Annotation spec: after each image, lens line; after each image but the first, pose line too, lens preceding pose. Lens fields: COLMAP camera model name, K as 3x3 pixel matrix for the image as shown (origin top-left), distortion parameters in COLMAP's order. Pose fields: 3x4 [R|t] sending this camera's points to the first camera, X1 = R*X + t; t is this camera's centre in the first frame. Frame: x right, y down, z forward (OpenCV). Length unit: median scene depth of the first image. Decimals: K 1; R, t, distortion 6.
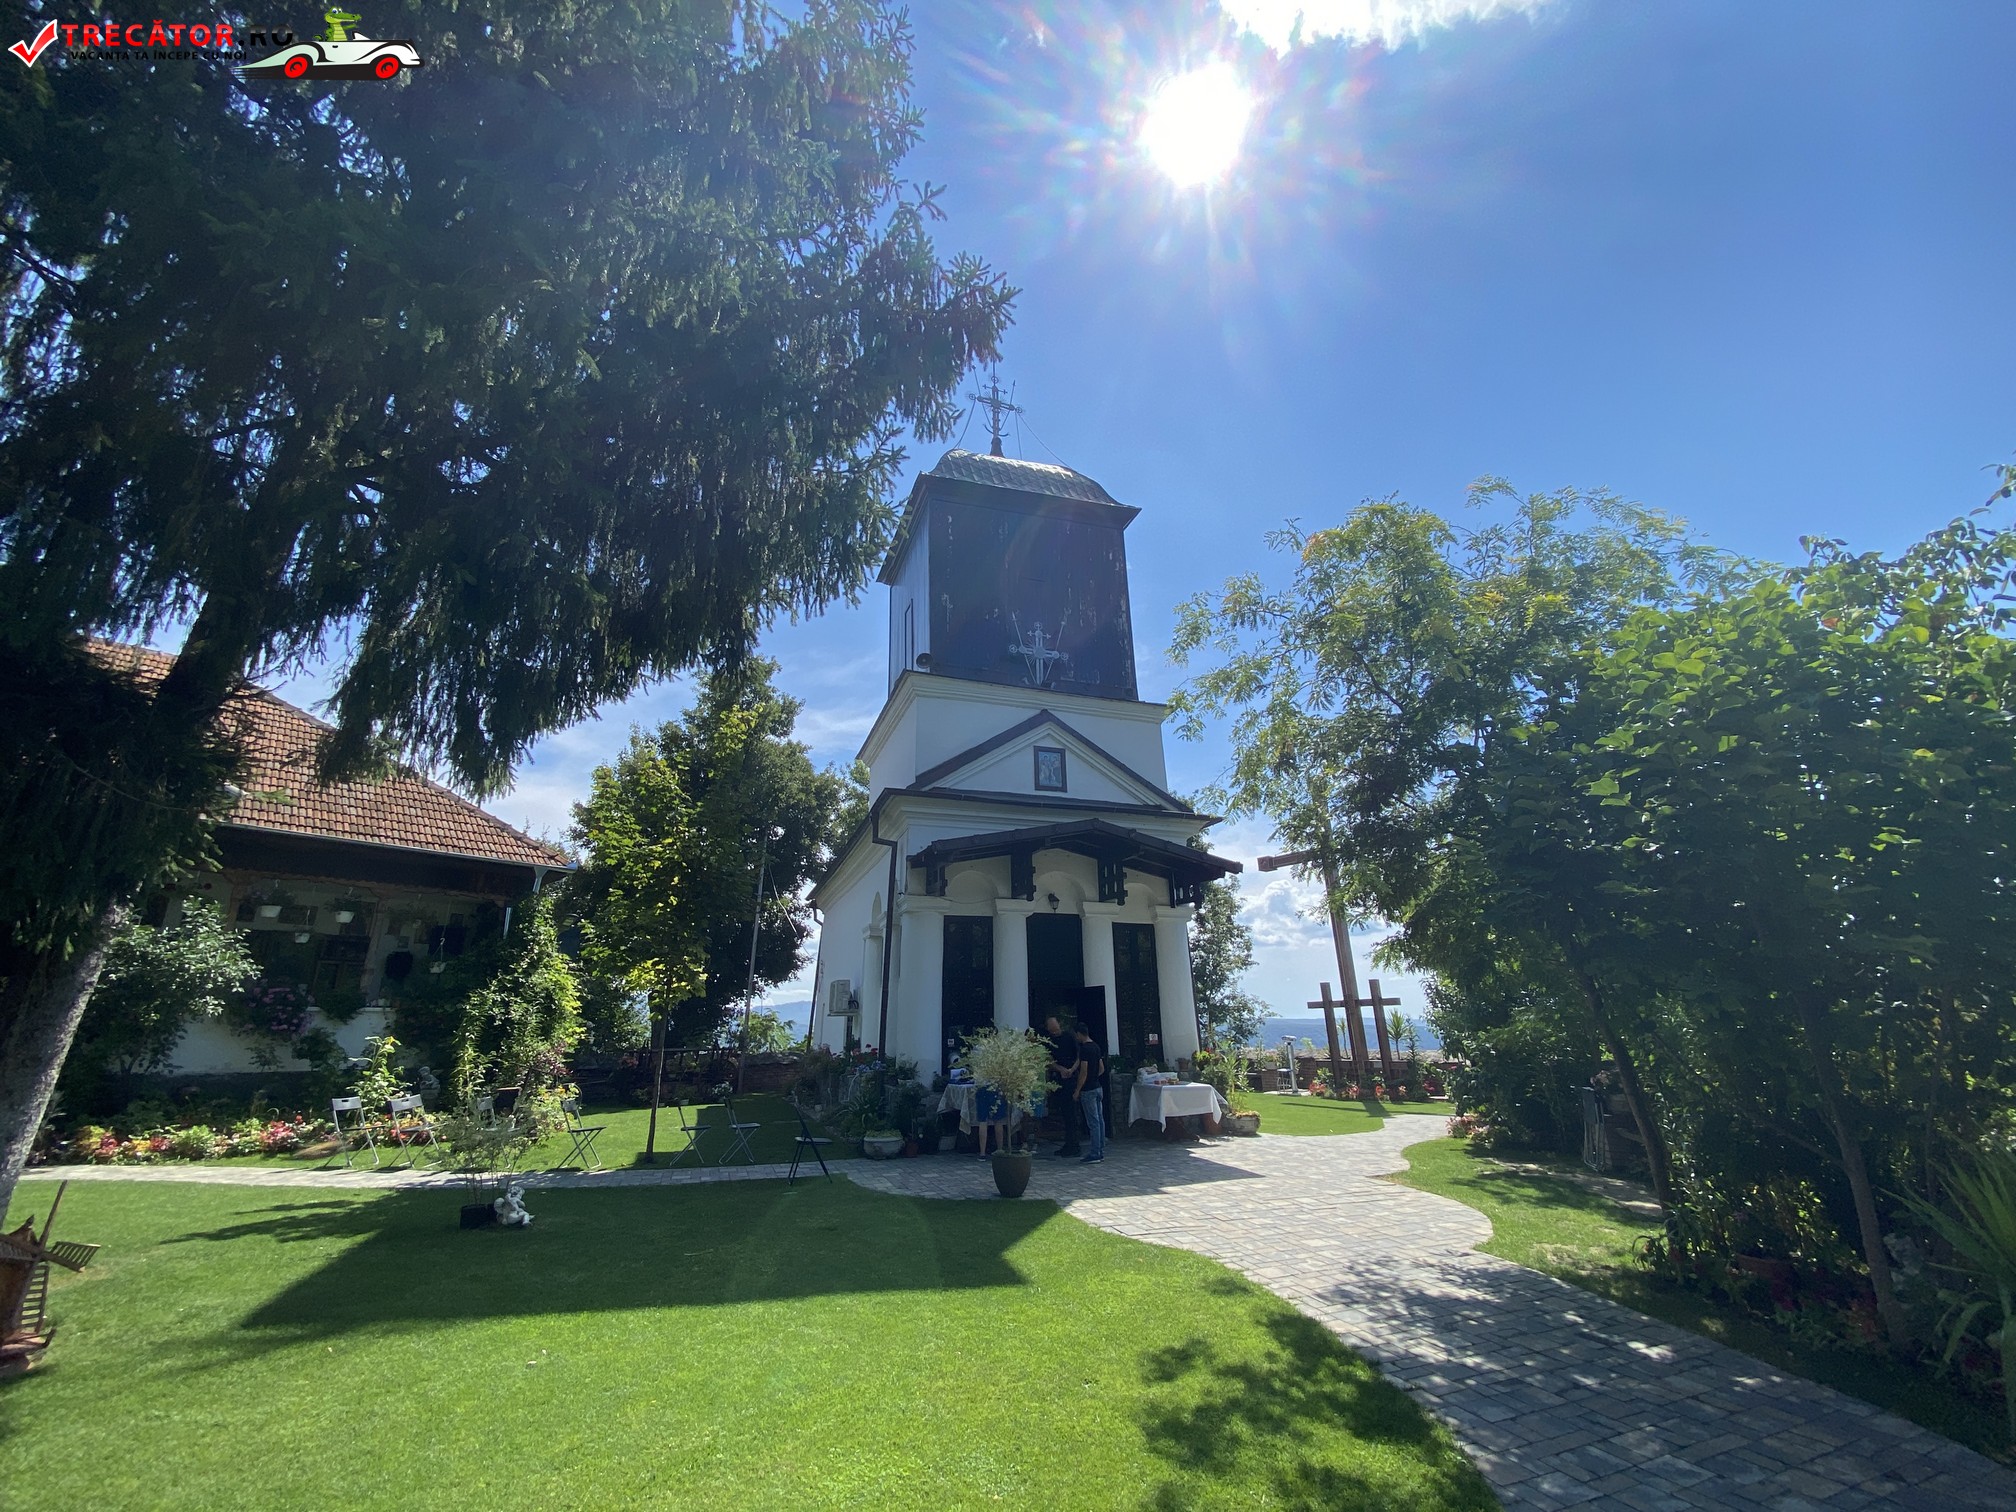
lens RADIAL K [[809.3, 0, 996.8], [0, 809.3, 772.0], [0, 0, 1]] dist [0.020204, -0.000110]
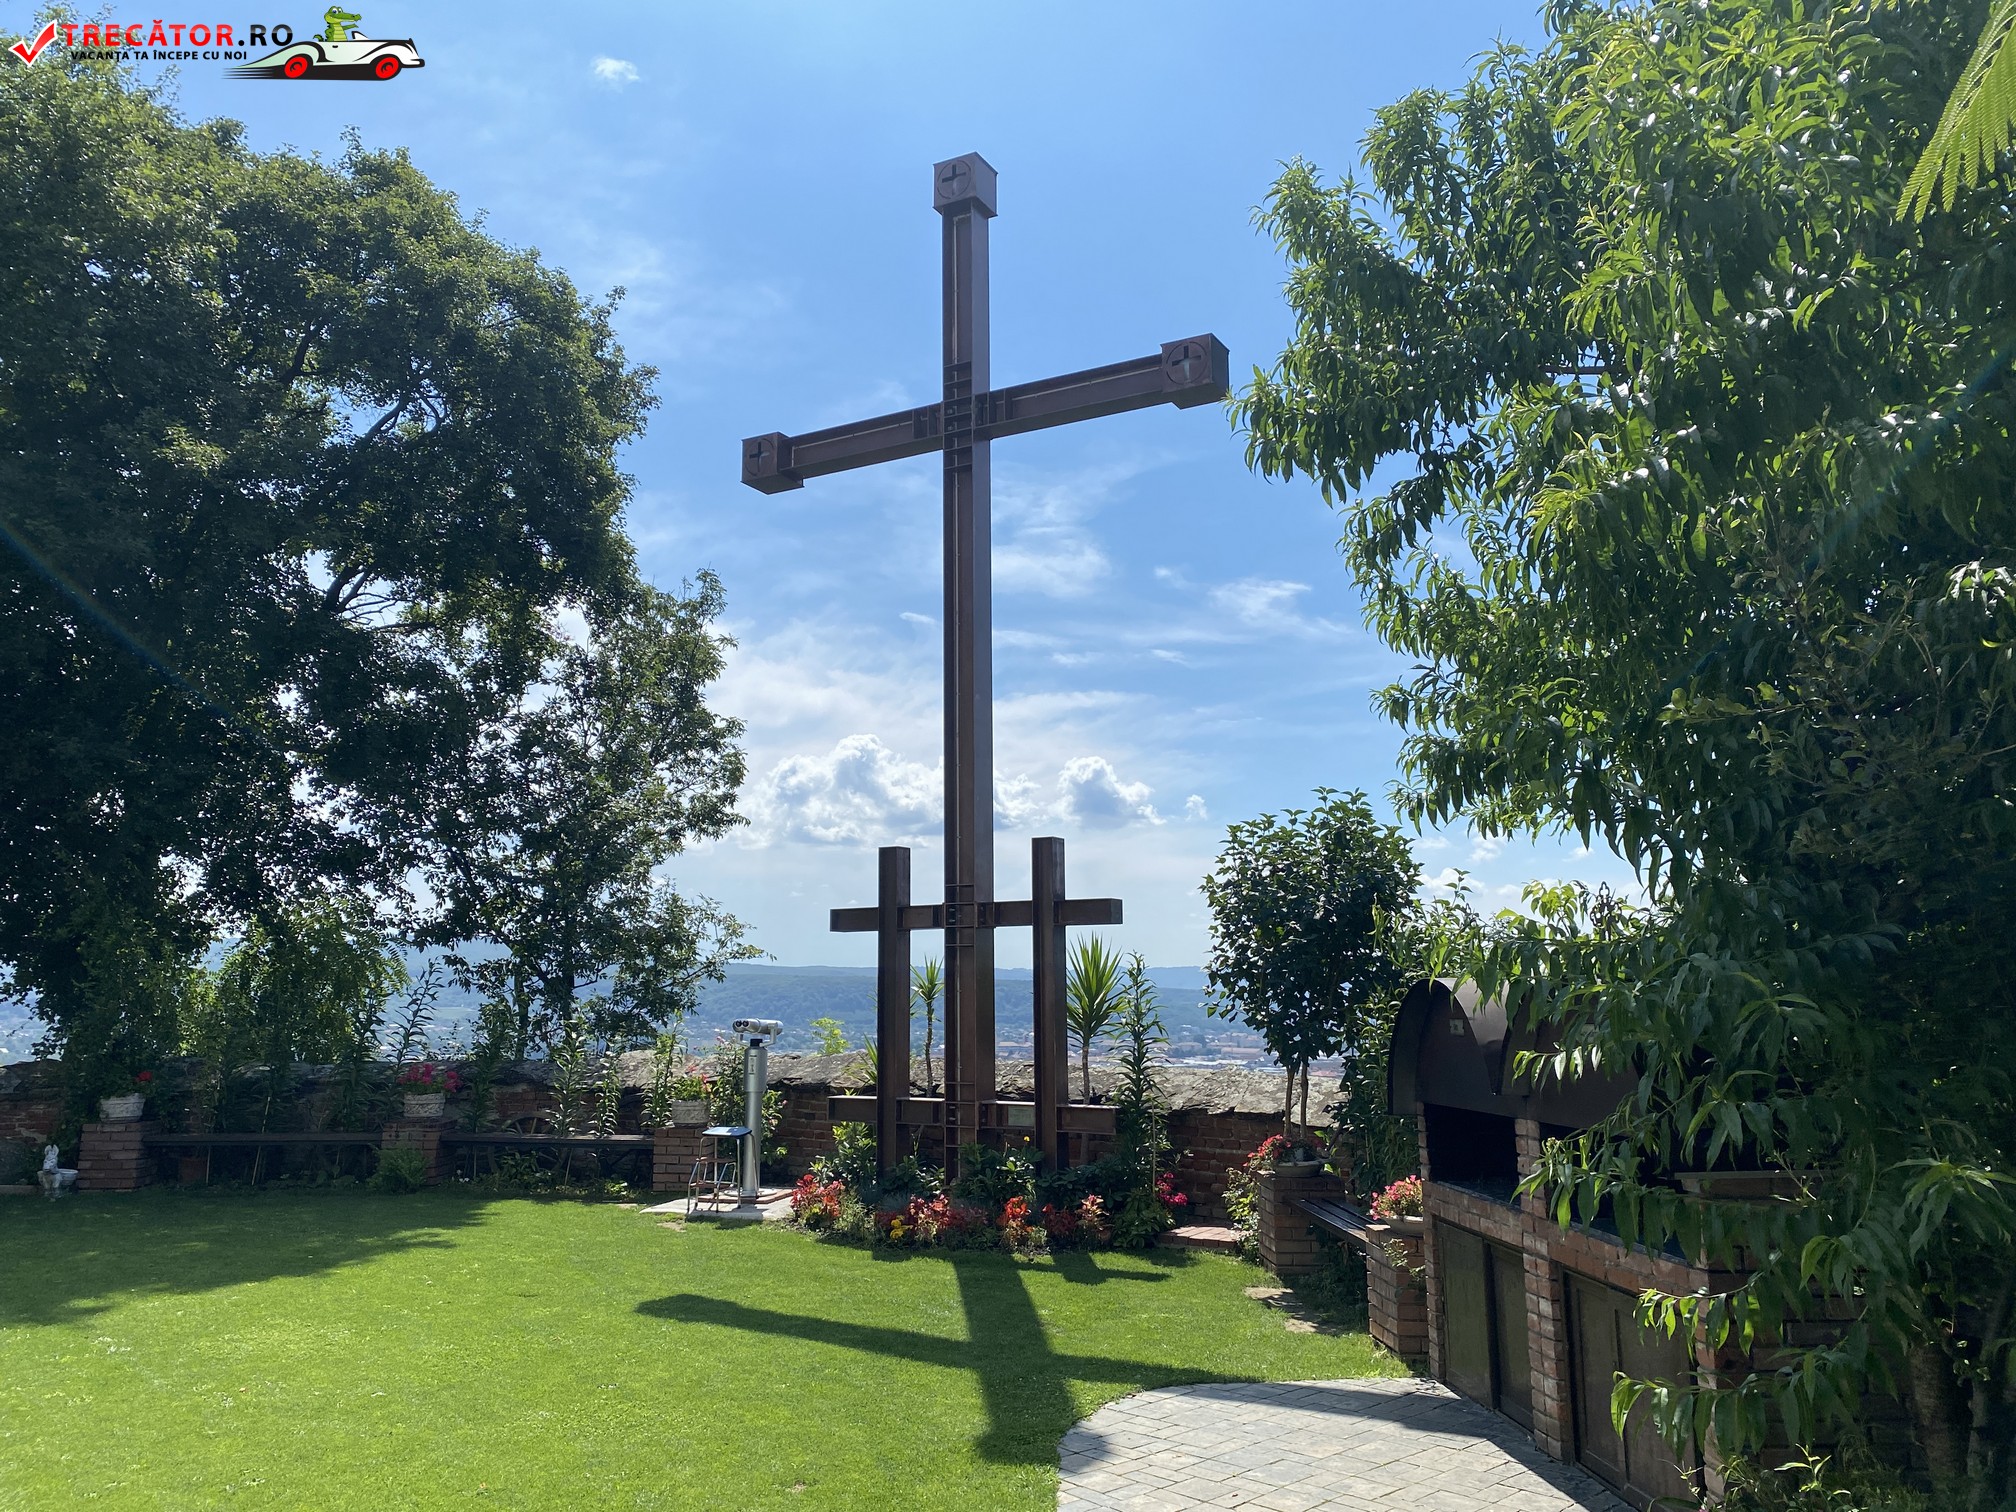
lens RADIAL K [[1542.7, 0, 1004.2], [0, 1542.7, 750.4], [0, 0, 1]] dist [0.045860, 0.009801]
pose [[0.907214, 0.081518, 0.412695, 0.635430], [-0.144447, 0.981762, 0.123609, 0.464481], [-0.395092, -0.171752, 0.902443, 1.501052]]
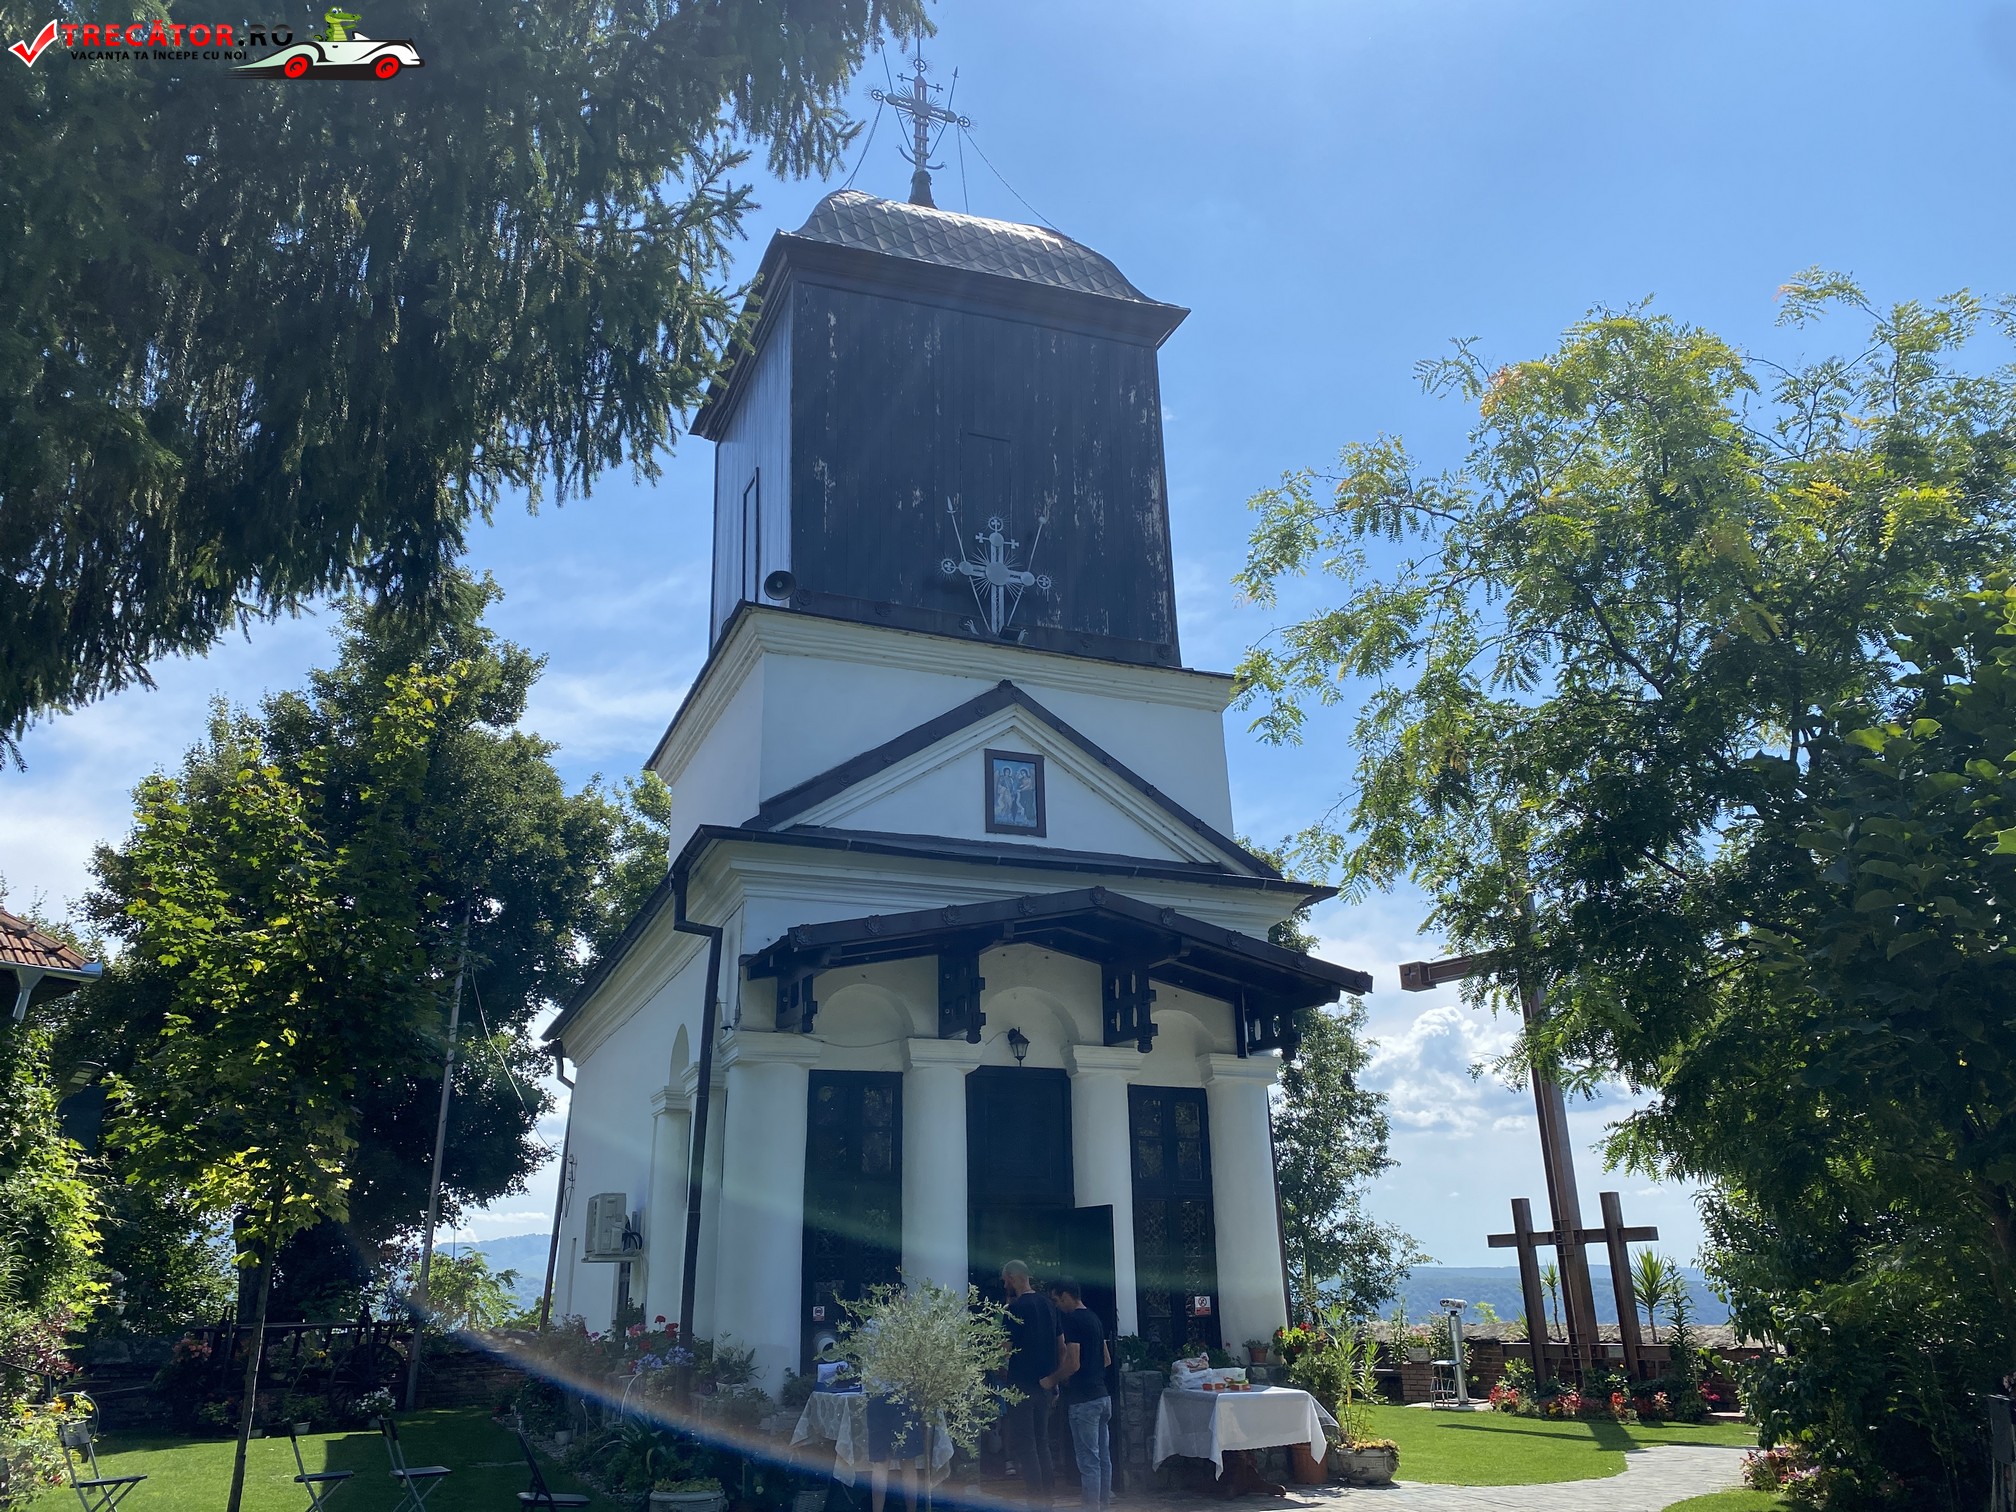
lens RADIAL K [[1542.7, 0, 1001.8], [0, 1542.7, 799.4], [0, 0, 1]] dist [0.045860, 0.009801]
pose [[0.998259, 0.012570, 0.057630, -0.001245], [-0.012590, 0.999921, -0.000010, 0.000285], [-0.057625, -0.000715, 0.998338, -0.014954]]
